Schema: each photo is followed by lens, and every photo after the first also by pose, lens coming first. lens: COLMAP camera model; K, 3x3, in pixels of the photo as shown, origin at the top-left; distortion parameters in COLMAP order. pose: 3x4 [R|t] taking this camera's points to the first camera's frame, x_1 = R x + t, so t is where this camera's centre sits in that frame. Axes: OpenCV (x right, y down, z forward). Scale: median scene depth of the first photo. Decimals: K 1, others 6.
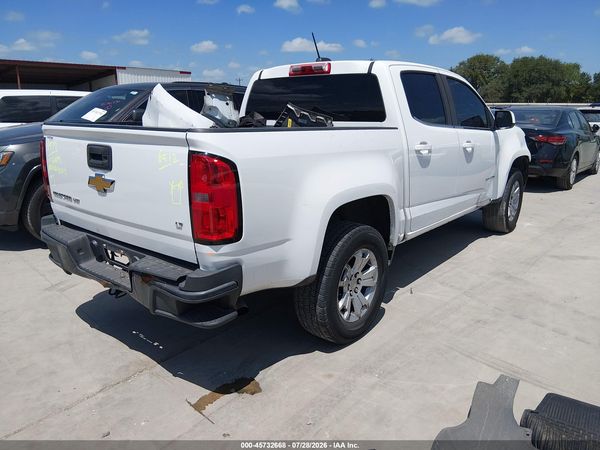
lens RADIAL K [[468.2, 0, 300.0], [0, 468.2, 225.0], [0, 0, 1]] dist [0.116695, -0.206591]
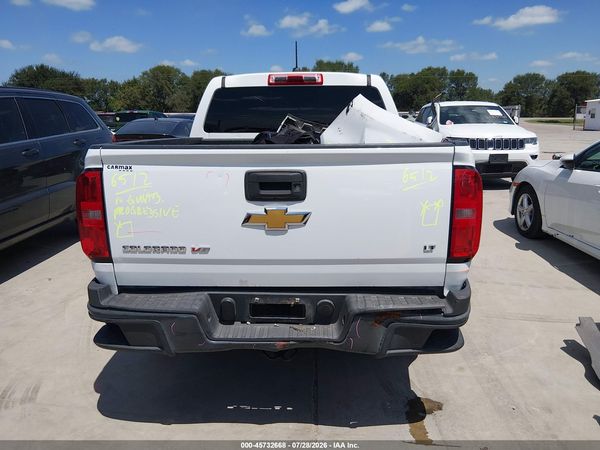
lens RADIAL K [[468.2, 0, 300.0], [0, 468.2, 225.0], [0, 0, 1]] dist [0.116695, -0.206591]
pose [[0.783322, -0.146702, 0.604057, -0.689494], [0.157594, 0.986872, 0.035309, -0.080104], [-0.601307, 0.067538, 0.796158, 0.288802]]
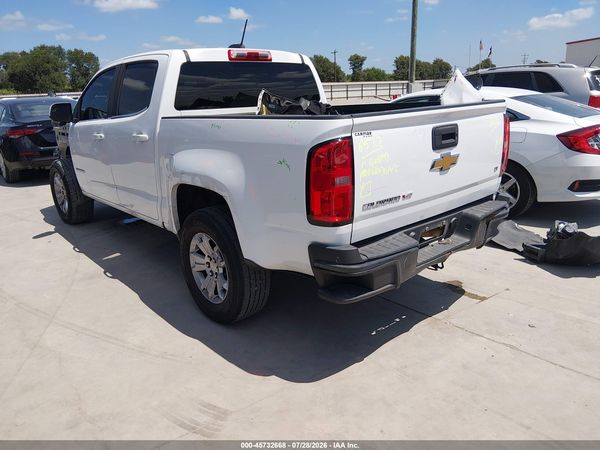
lens RADIAL K [[468.2, 0, 300.0], [0, 468.2, 225.0], [0, 0, 1]] dist [0.116695, -0.206591]
pose [[0.119967, -0.277776, 0.953126, -1.196607], [0.269033, 0.933232, 0.238116, -0.235465], [-0.955630, 0.227856, 0.186688, 0.916945]]
